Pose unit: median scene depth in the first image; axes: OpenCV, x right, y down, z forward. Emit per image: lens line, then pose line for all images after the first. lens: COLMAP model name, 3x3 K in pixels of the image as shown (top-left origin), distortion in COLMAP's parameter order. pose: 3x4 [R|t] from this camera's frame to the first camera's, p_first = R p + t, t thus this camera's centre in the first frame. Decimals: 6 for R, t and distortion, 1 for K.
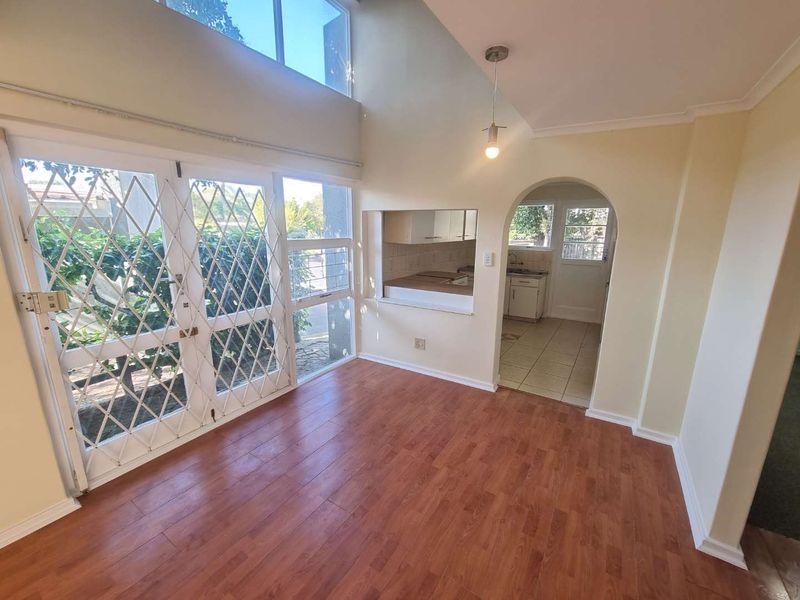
lens RADIAL K [[324.7, 0, 404.1], [0, 324.7, 299.5], [0, 0, 1]] dist [-0.000611, -0.000554]
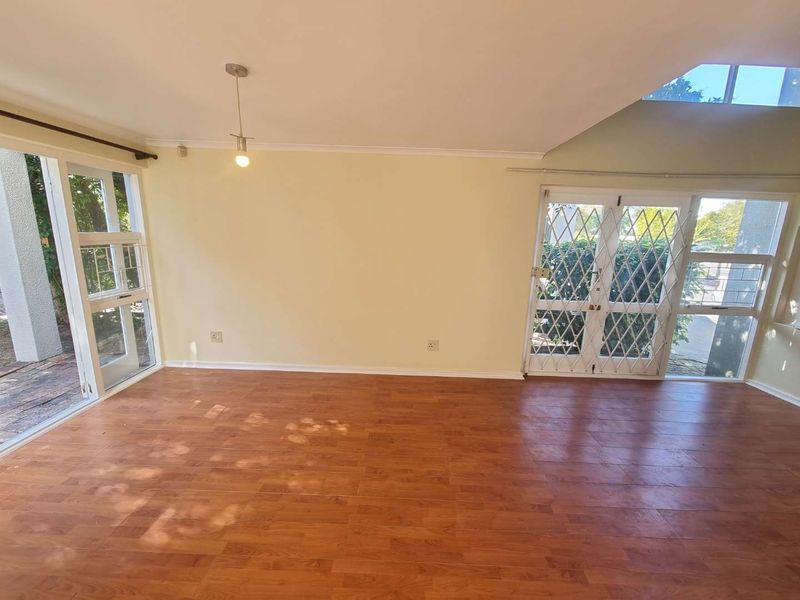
lens RADIAL K [[324.7, 0, 404.1], [0, 324.7, 299.5], [0, 0, 1]] dist [-0.000611, -0.000554]
pose [[0.526180, 0.179722, -0.831164, 0.094493], [-0.213935, 0.973952, 0.075162, 0.114209], [0.823023, 0.138266, 0.550923, -0.457062]]
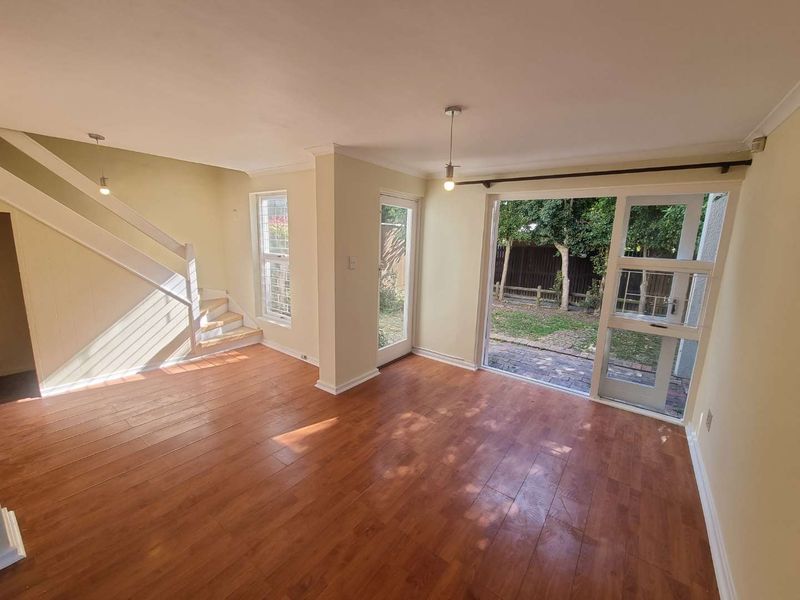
lens RADIAL K [[324.7, 0, 404.1], [0, 324.7, 299.5], [0, 0, 1]] dist [-0.000611, -0.000554]
pose [[-0.996684, -0.057334, 0.057744, -0.542205], [-0.029456, 0.915698, 0.400786, -0.075491], [-0.075855, 0.397756, -0.914350, 0.320007]]
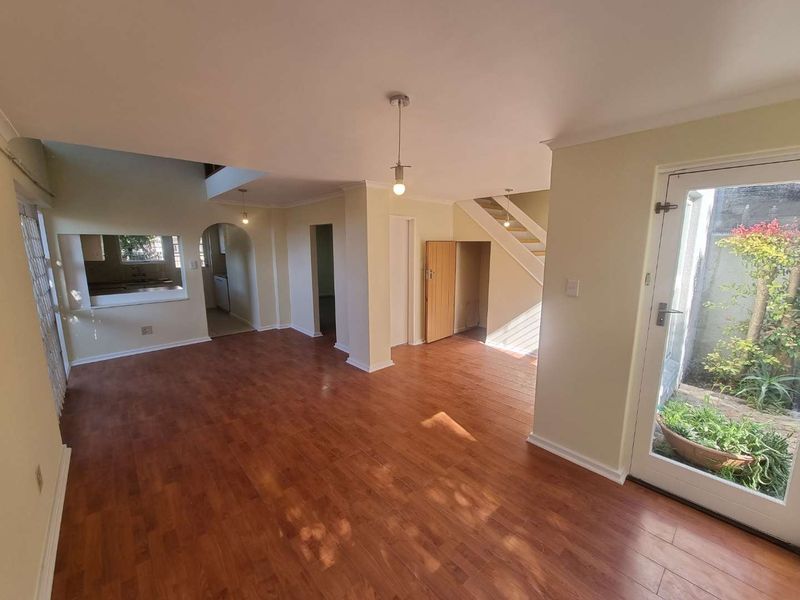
lens RADIAL K [[324.7, 0, 404.1], [0, 324.7, 299.5], [0, 0, 1]] dist [-0.000611, -0.000554]
pose [[0.256951, -0.171871, 0.951019, -1.161328], [0.215381, 0.969494, 0.117018, 0.100597], [-0.942118, 0.174764, 0.286130, -0.546035]]
